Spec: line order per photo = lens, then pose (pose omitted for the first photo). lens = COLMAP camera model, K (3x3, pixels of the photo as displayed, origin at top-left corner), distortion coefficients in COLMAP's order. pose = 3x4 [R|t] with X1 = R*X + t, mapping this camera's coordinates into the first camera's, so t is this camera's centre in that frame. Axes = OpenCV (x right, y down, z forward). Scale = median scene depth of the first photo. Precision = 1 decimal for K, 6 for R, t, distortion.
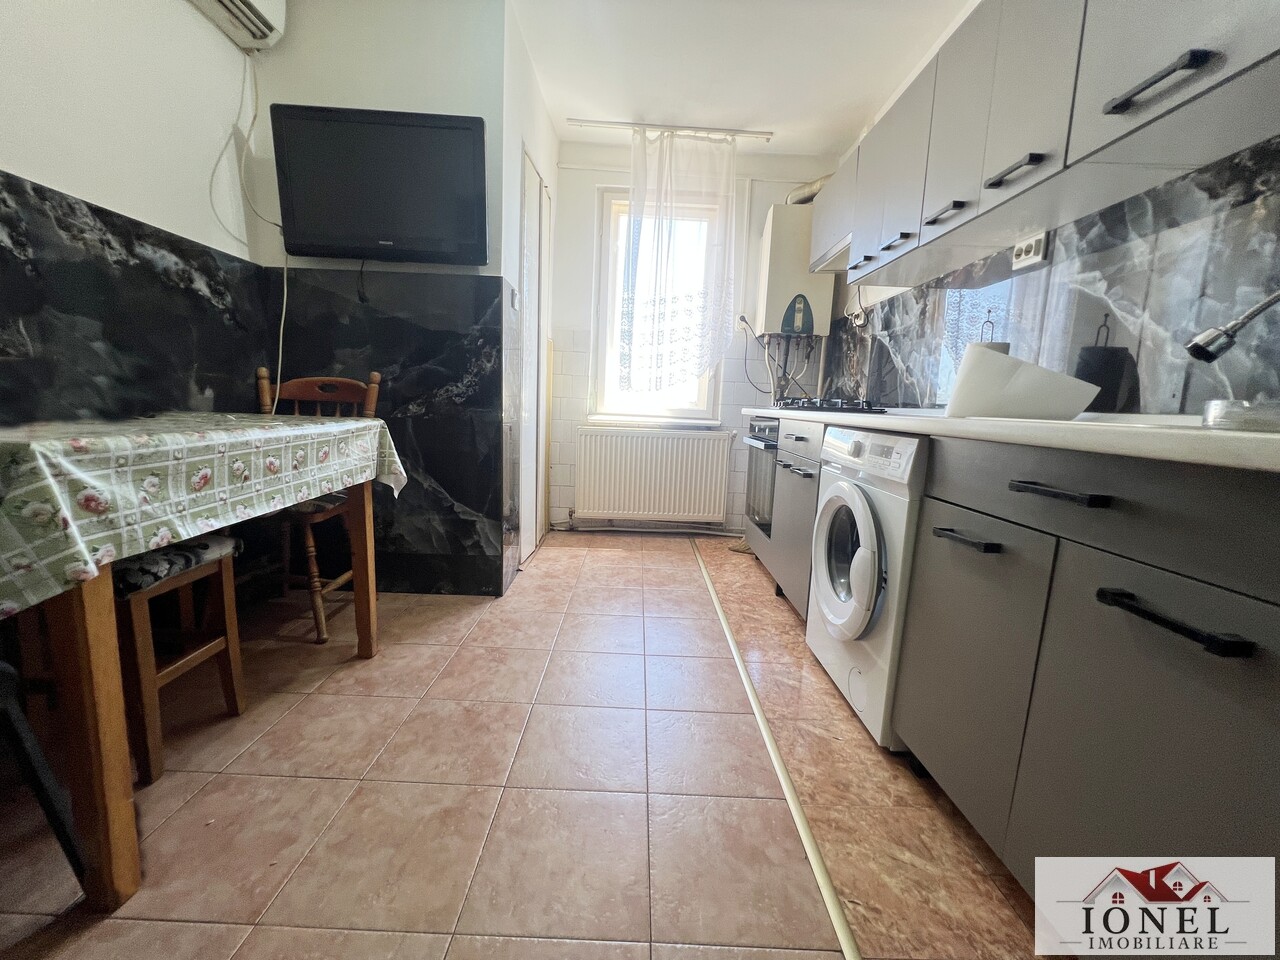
lens RADIAL K [[513.2, 0, 640.0], [0, 513.2, 480.0], [0, 0, 1]] dist [-0.002741, -0.000456]
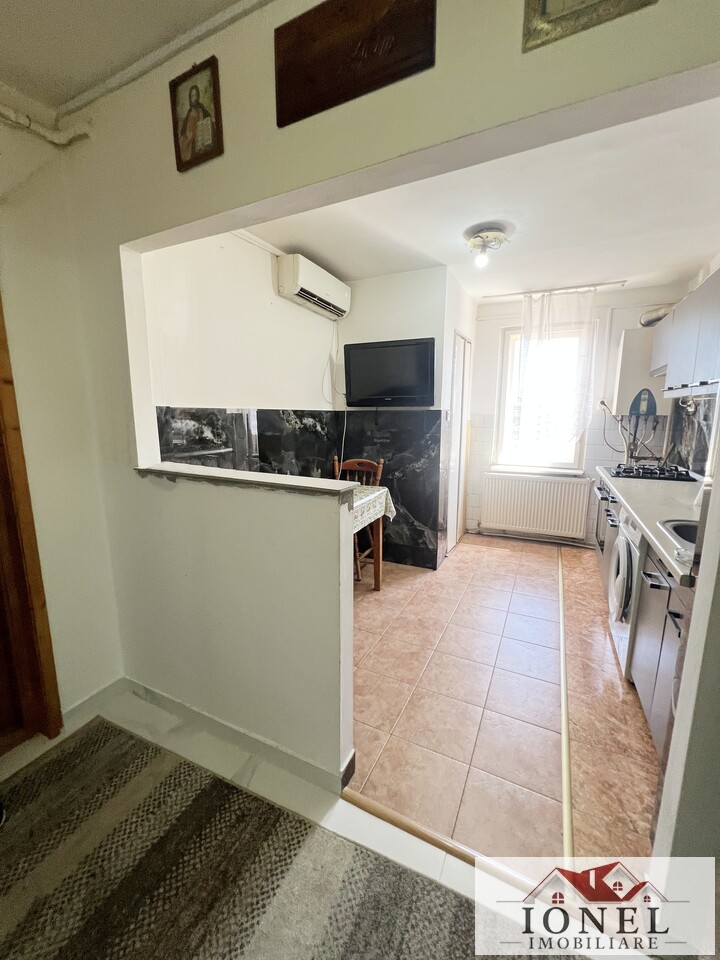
lens RADIAL K [[384.9, 0, 360.0], [0, 384.9, 480.0], [0, 0, 1]] dist [-0.002741, -0.000456]
pose [[0.892208, 0.031909, -0.450497, 0.124774], [-0.027337, 0.999488, 0.016653, -0.137538], [0.450797, -0.002543, 0.892623, -0.453049]]
